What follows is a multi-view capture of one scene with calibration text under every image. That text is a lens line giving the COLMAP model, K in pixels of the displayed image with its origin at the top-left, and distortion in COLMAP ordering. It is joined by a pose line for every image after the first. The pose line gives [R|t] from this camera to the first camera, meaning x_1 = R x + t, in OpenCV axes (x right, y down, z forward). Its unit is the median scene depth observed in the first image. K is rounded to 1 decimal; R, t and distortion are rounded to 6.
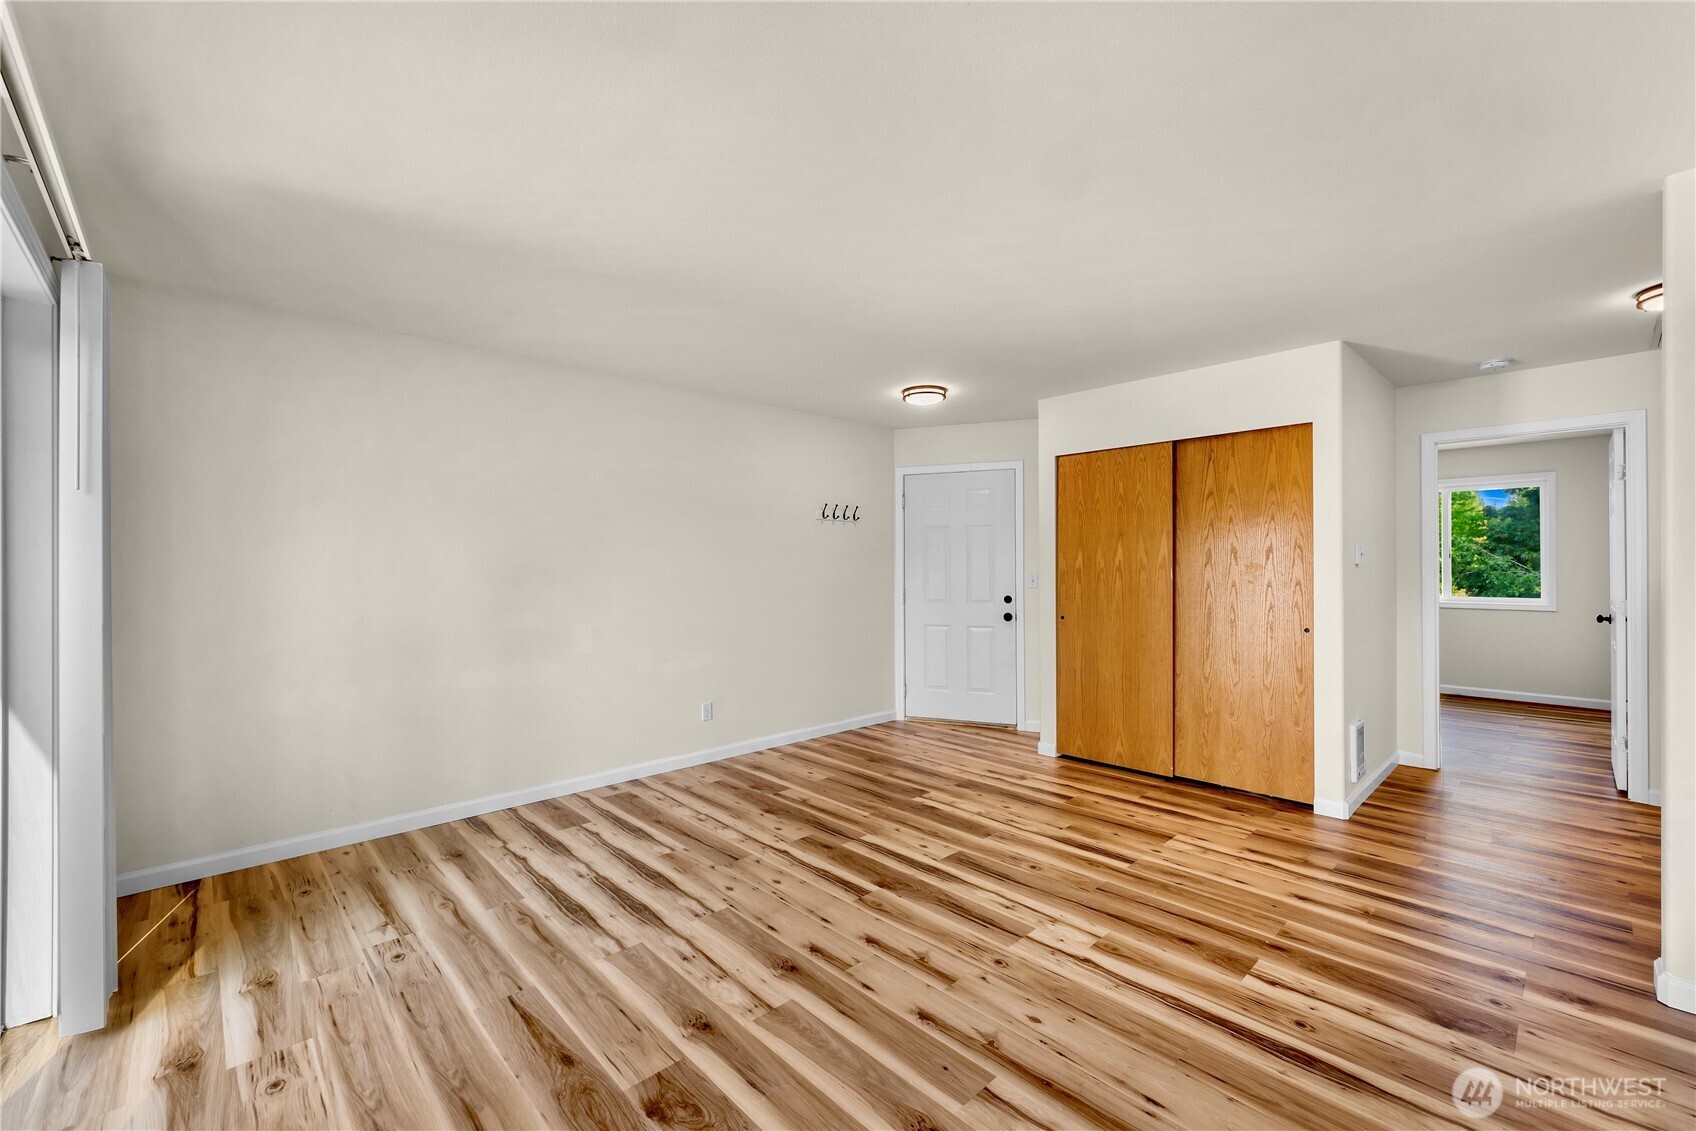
lens RADIAL K [[699.3, 0, 842.3], [0, 699.3, 565.1], [0, 0, 1]] dist [0.001468, -0.000033]
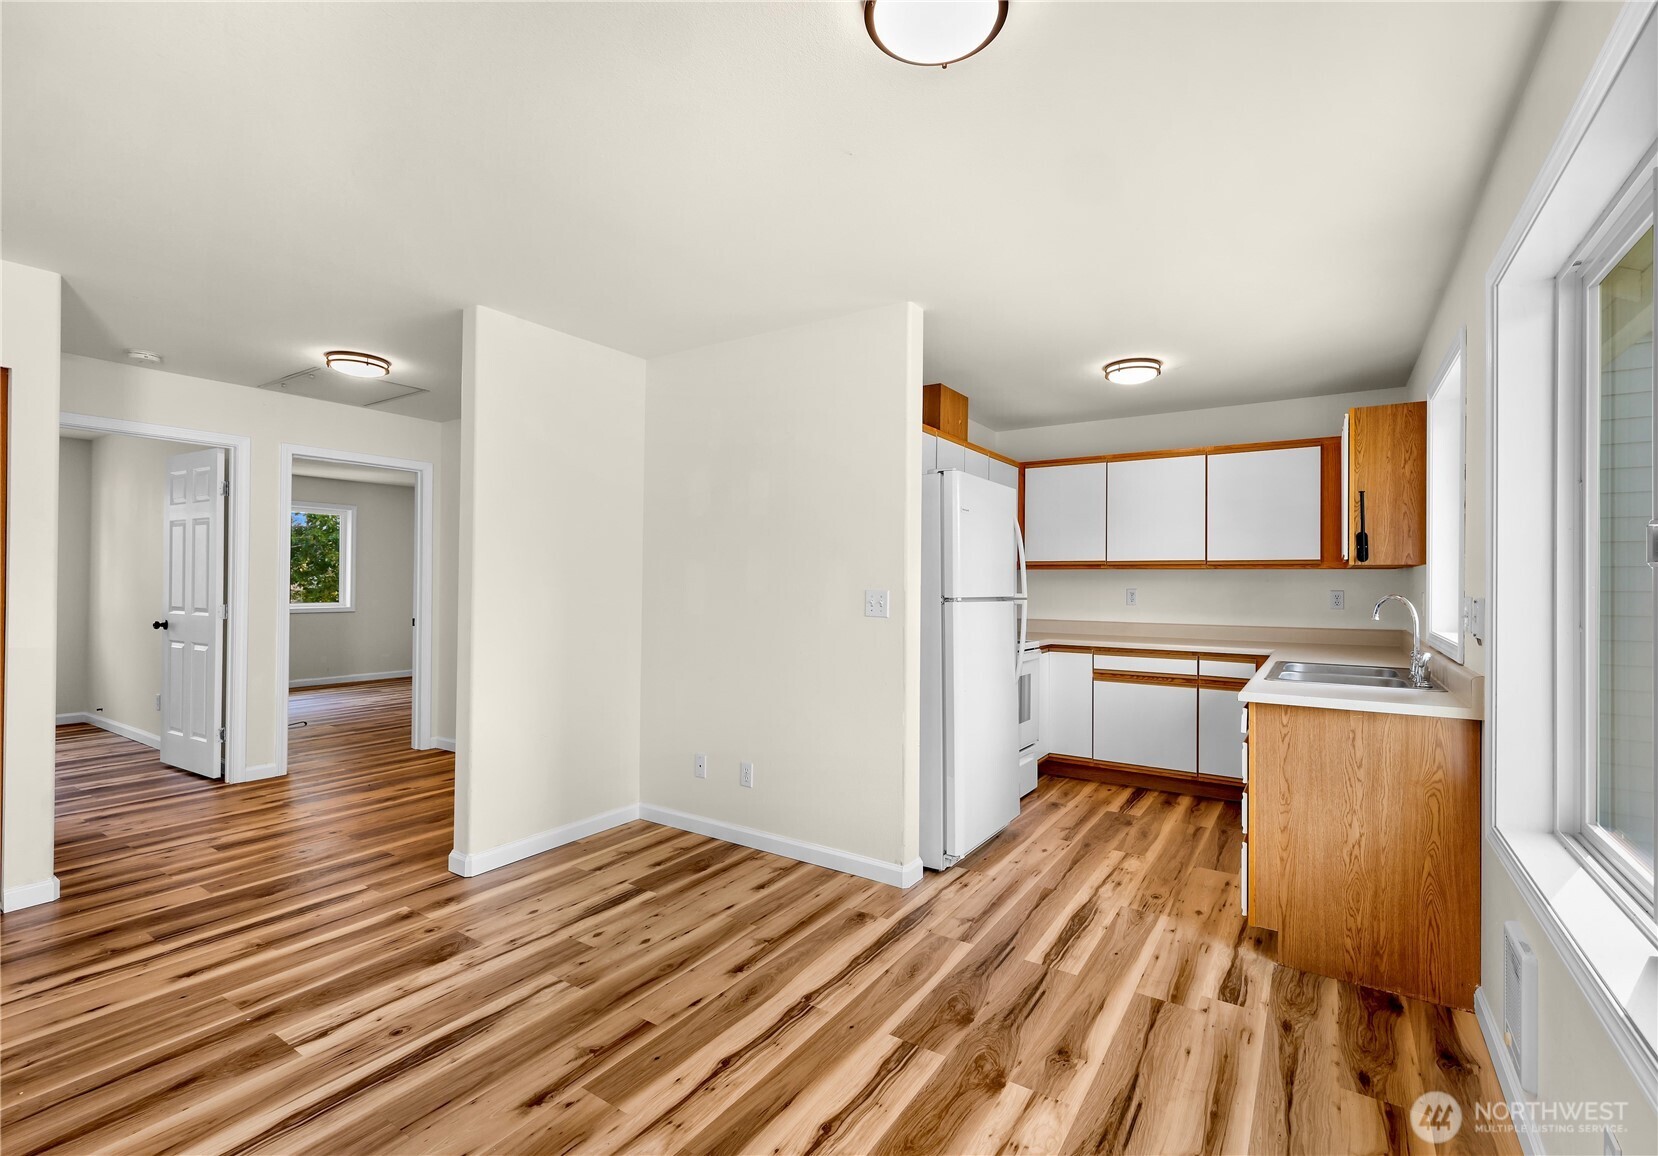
lens RADIAL K [[736.8, 0, 861.6], [0, 736.8, 575.6], [0, 0, 1]] dist [0.001873, 0.000075]
pose [[-0.253471, 0.008866, 0.967302, -0.315741], [-0.007627, 0.999909, -0.011164, 0.011621], [-0.967313, -0.010207, -0.253381, 0.385253]]
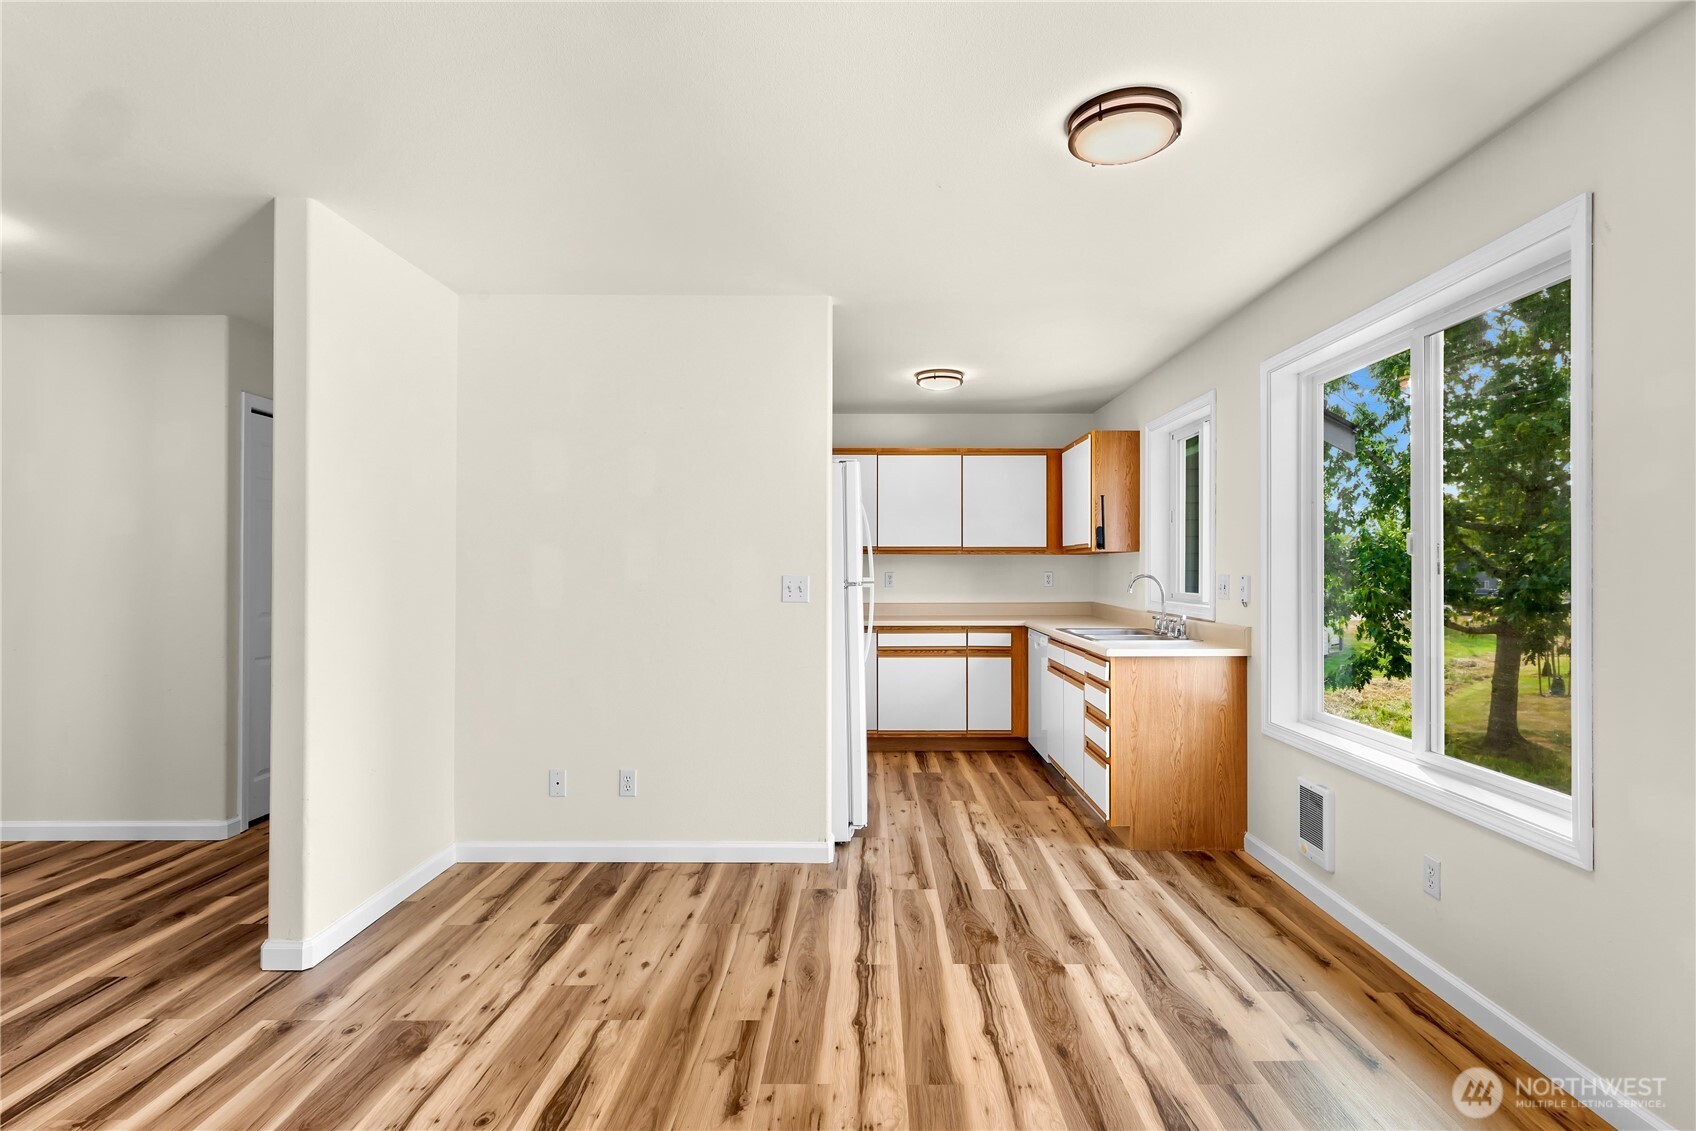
lens RADIAL K [[813.0, 0, 872.7], [0, 813.0, 562.5], [0, 0, 1]] dist [0.001612, 0.000074]
pose [[-0.733212, 0.006750, 0.679967, -0.191535], [0.000921, 0.999960, -0.008933, 0.012460], [-0.680000, -0.005924, -0.733188, 0.838693]]
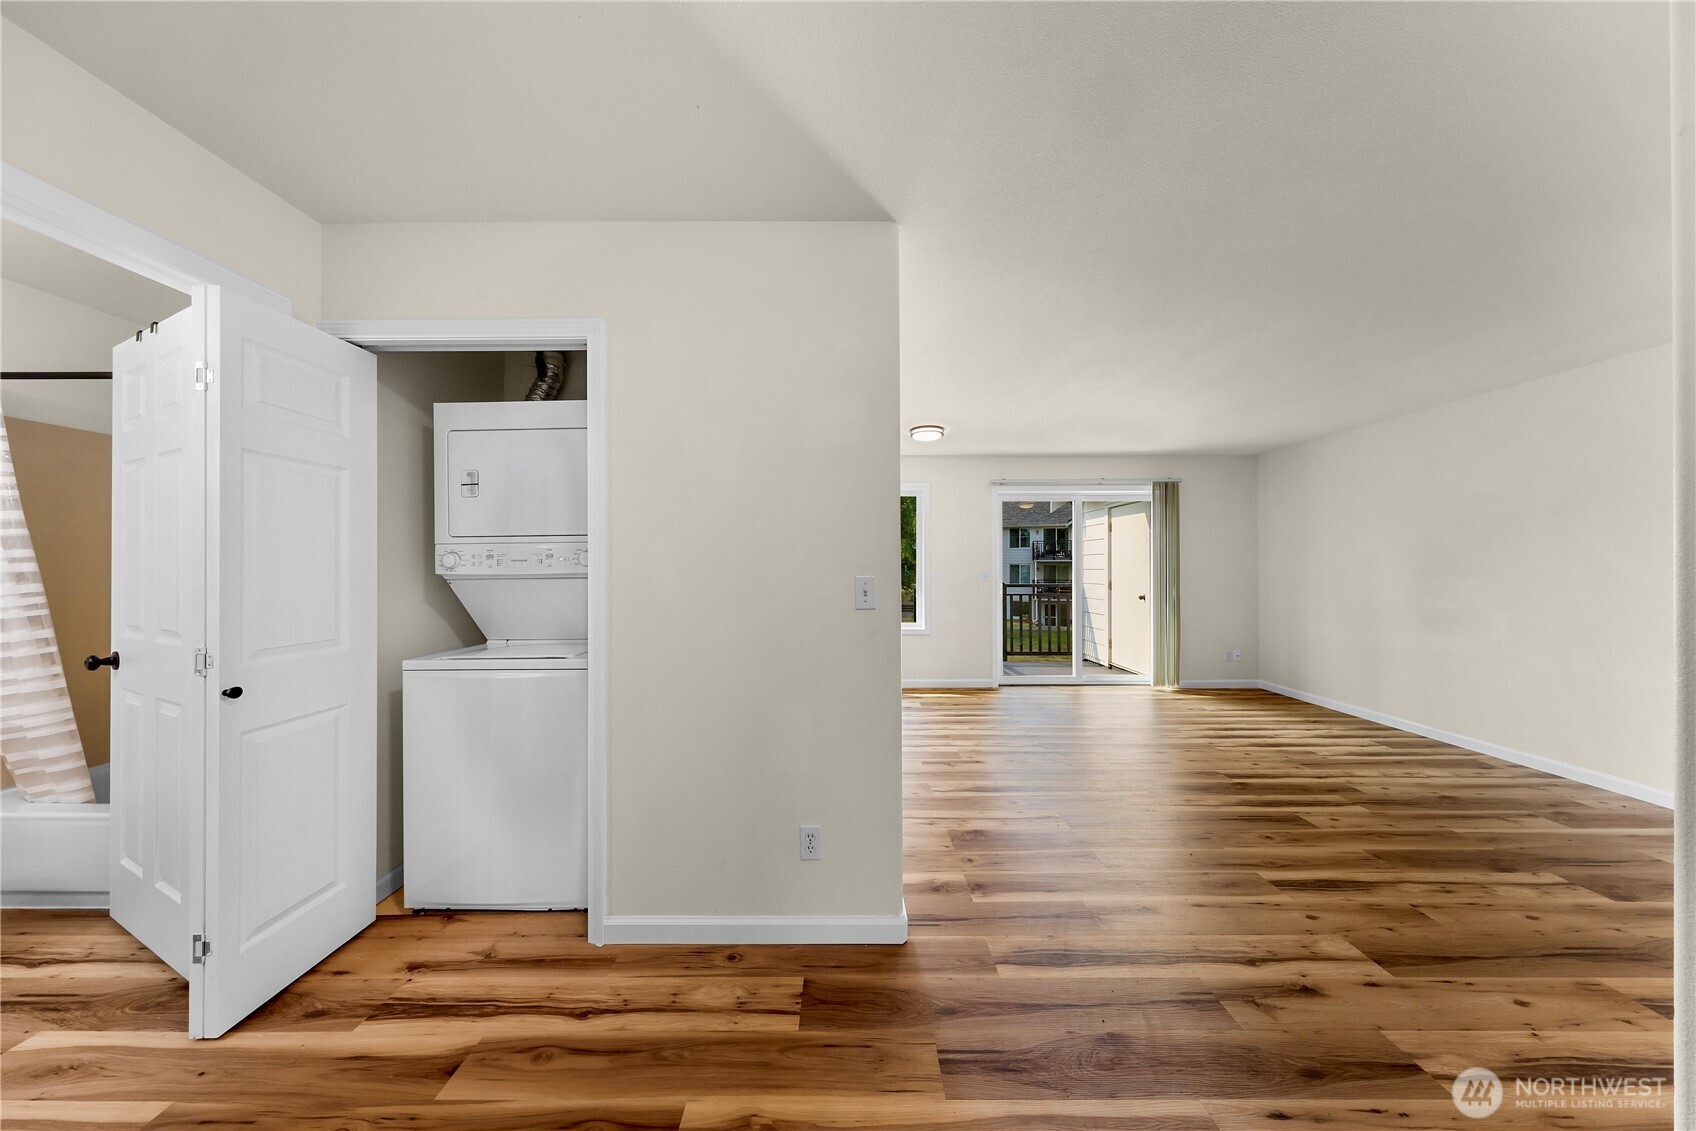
lens RADIAL K [[504.6, 0, 848.0], [0, 504.6, 565.5], [0, 0, 1]] dist [-0.000958, 0.000179]
pose [[-0.683900, 0.001721, -0.729573, 1.190594], [0.001953, 0.999998, 0.000528, 0.005737], [0.729573, -0.001064, -0.683902, 0.974987]]
